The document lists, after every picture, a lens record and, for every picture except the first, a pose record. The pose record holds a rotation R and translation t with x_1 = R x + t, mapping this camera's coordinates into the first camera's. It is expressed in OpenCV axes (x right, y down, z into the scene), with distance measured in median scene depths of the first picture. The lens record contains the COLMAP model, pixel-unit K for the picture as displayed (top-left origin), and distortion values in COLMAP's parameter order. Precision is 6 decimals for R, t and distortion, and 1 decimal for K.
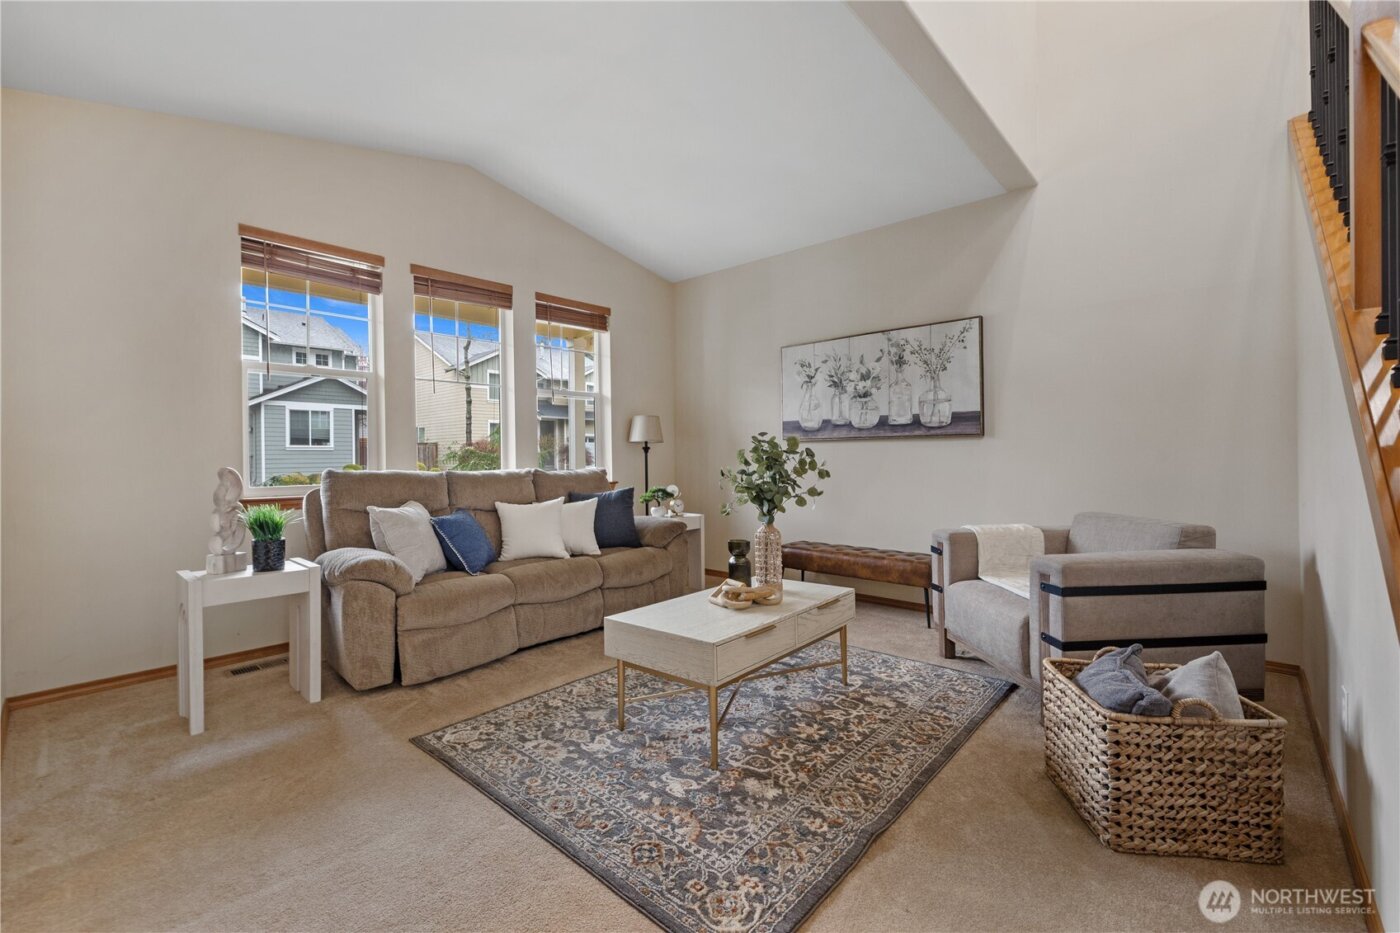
lens RADIAL K [[588.4, 0, 696.0], [0, 588.4, 461.9], [0, 0, 1]] dist [-0.000045, -0.000441]
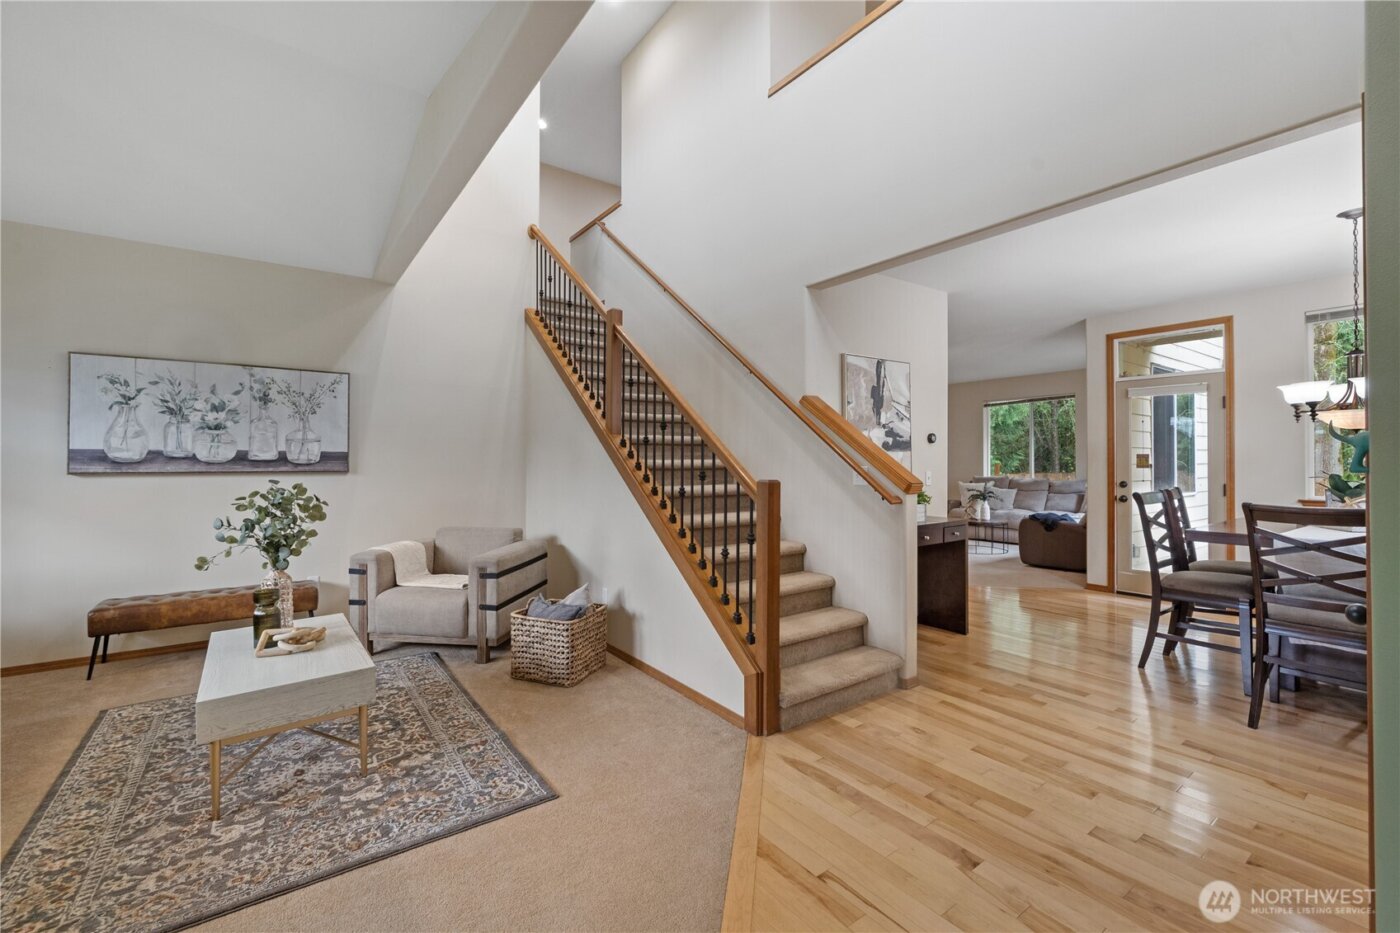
lens RADIAL K [[588.4, 0, 704.0], [0, 588.4, 463.9], [0, 0, 1]] dist [-0.000045, -0.000441]
pose [[0.189944, 0.006287, 0.981775, -0.767957], [0.003817, 0.999967, -0.007142, -0.070304], [-0.981787, 0.005104, 0.189914, 0.082327]]
